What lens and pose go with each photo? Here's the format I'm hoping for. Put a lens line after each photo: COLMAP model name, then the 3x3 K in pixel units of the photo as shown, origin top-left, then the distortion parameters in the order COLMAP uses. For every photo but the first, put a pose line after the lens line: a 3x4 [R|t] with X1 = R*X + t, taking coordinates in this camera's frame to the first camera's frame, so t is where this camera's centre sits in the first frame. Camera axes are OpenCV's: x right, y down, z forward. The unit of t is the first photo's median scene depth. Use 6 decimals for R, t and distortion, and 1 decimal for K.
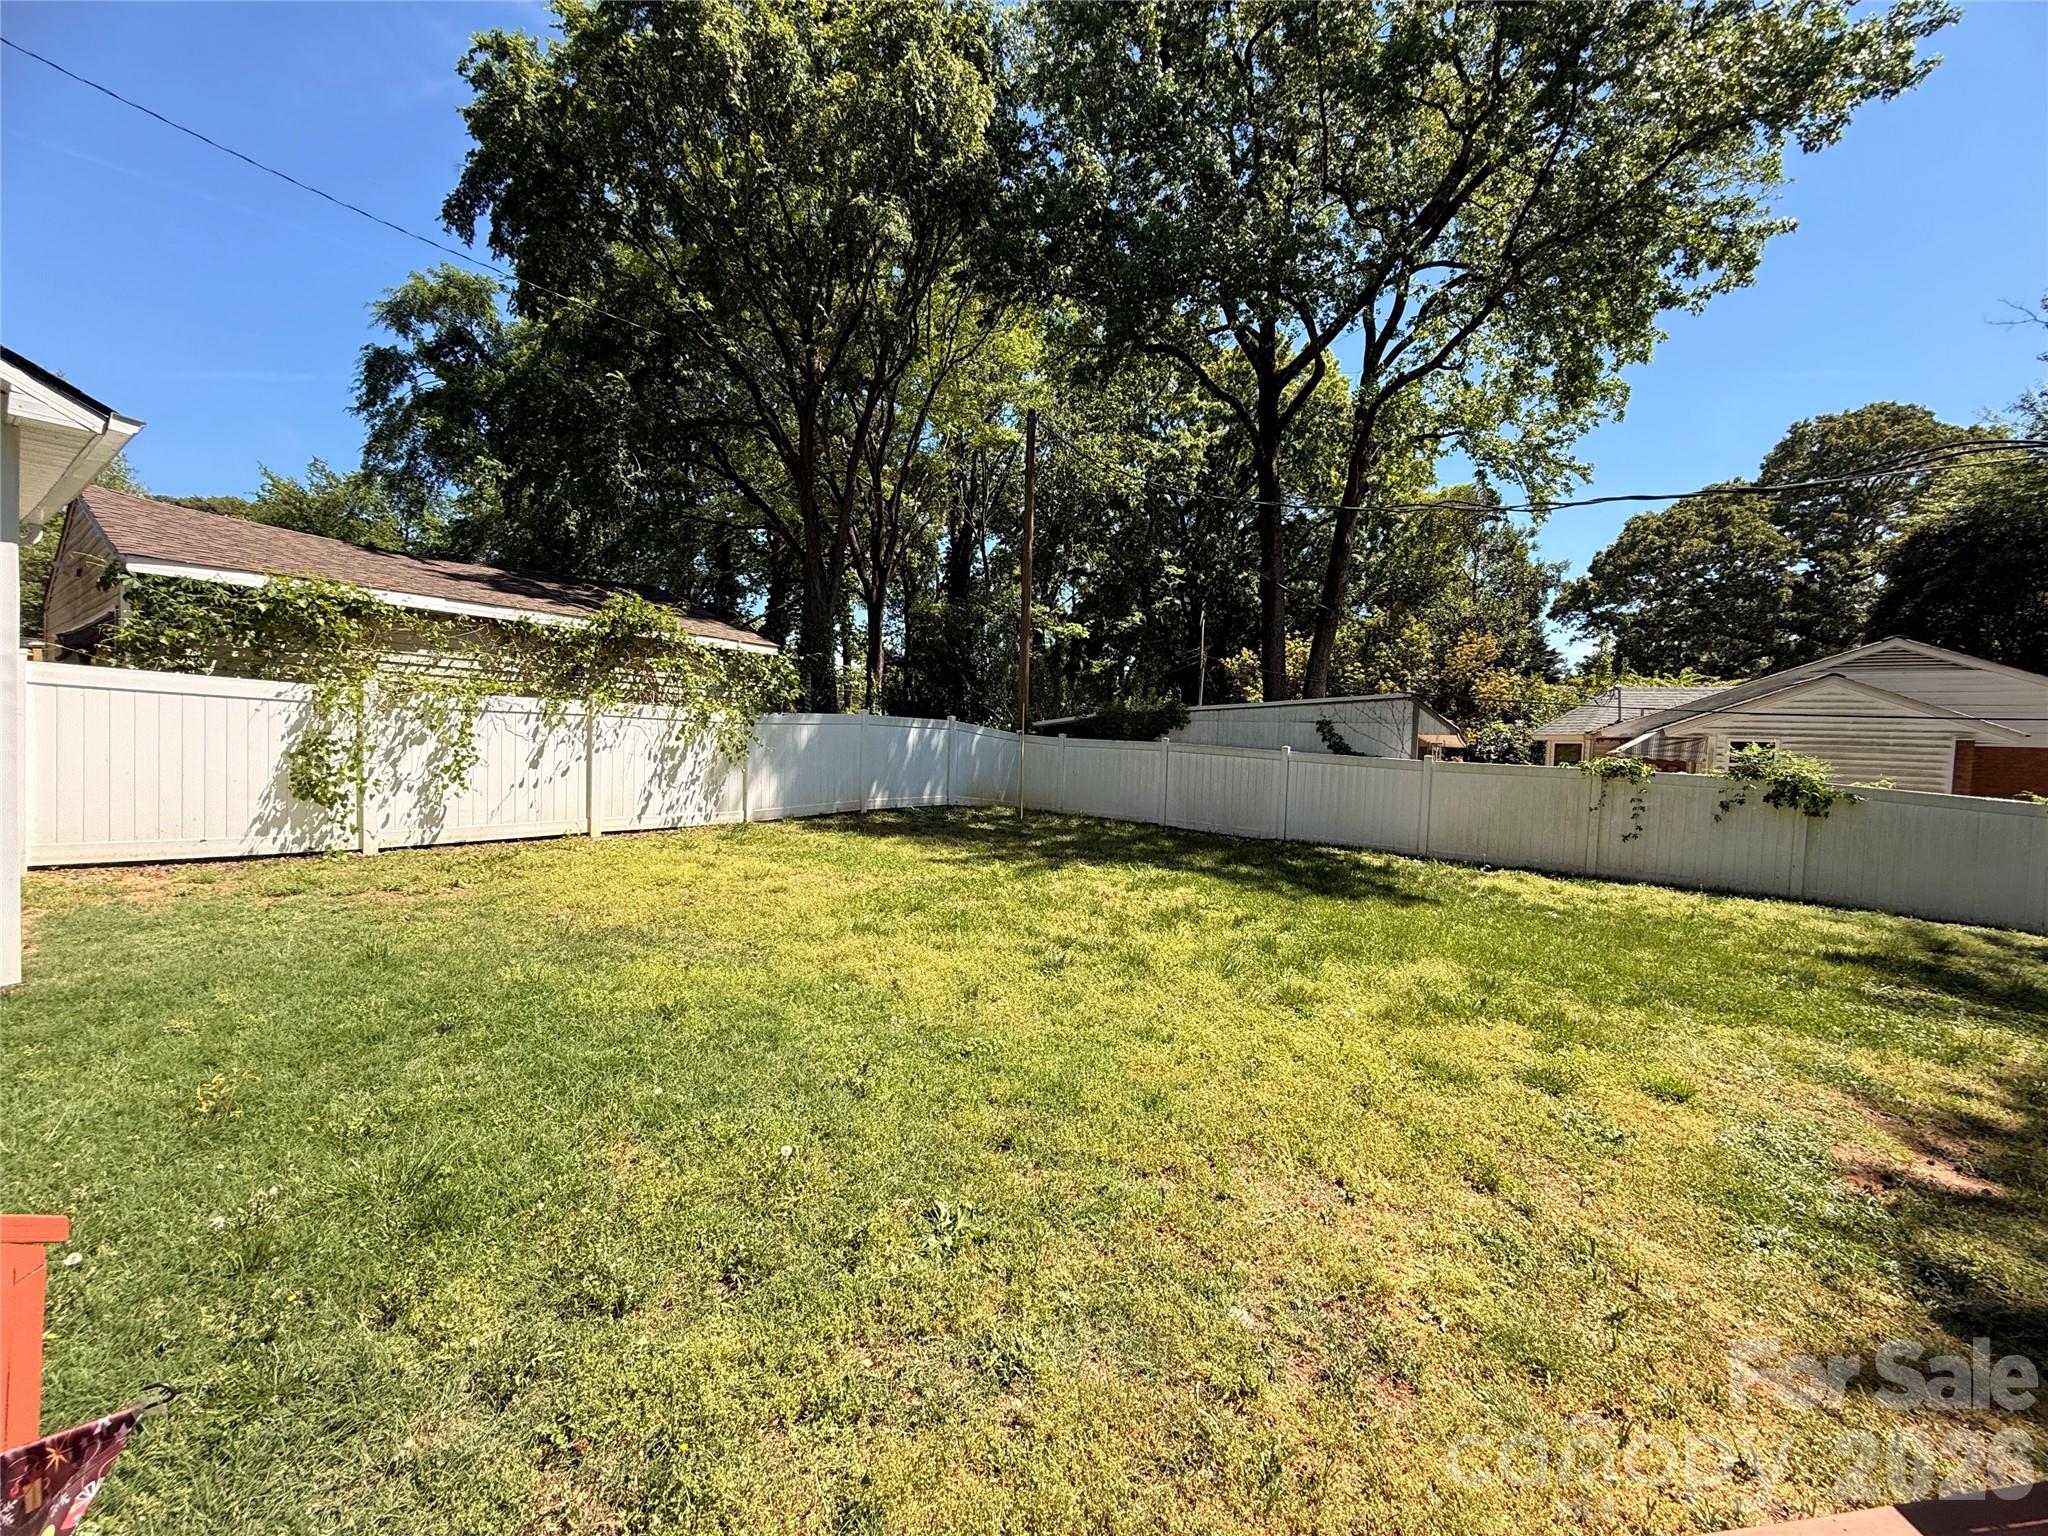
lens RADIAL K [[815.3, 0, 1023.9], [0, 815.3, 771.6], [0, 0, 1]] dist [0.000125, -0.000305]
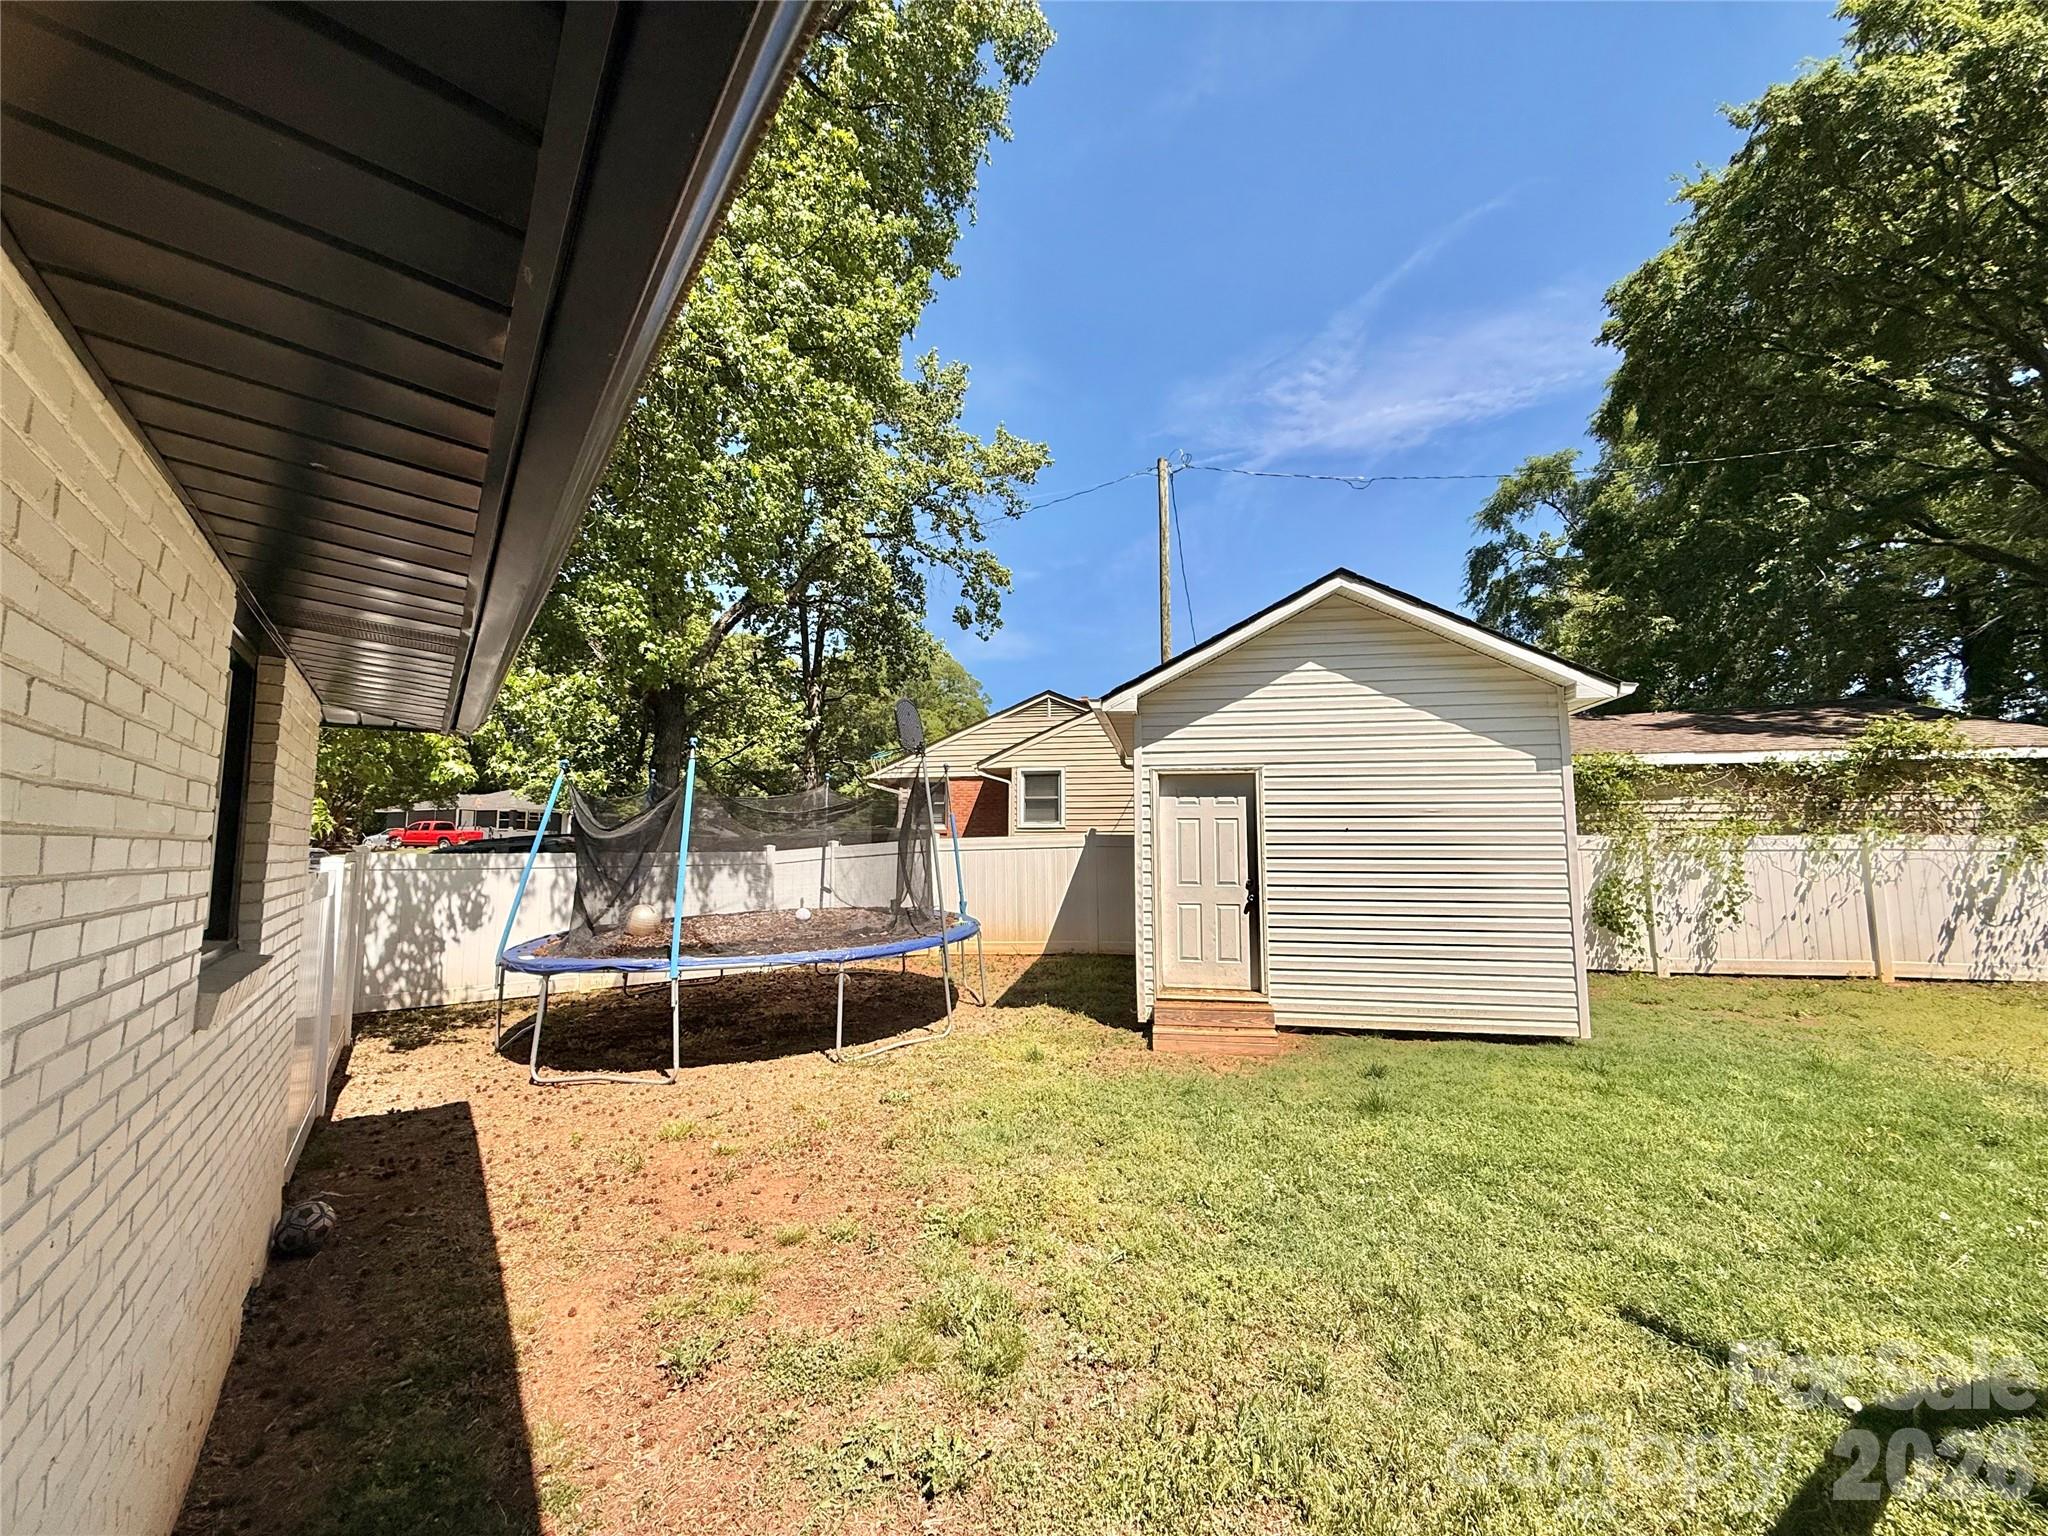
lens RADIAL K [[815.3, 0, 1023.6], [0, 815.3, 774.1], [0, 0, 1]] dist [0.000125, -0.000305]
pose [[0.411393, -0.128138, -0.902406, -0.068382], [-0.013350, 0.989115, -0.146536, -0.002688], [0.911360, 0.072331, 0.405205, -0.292413]]
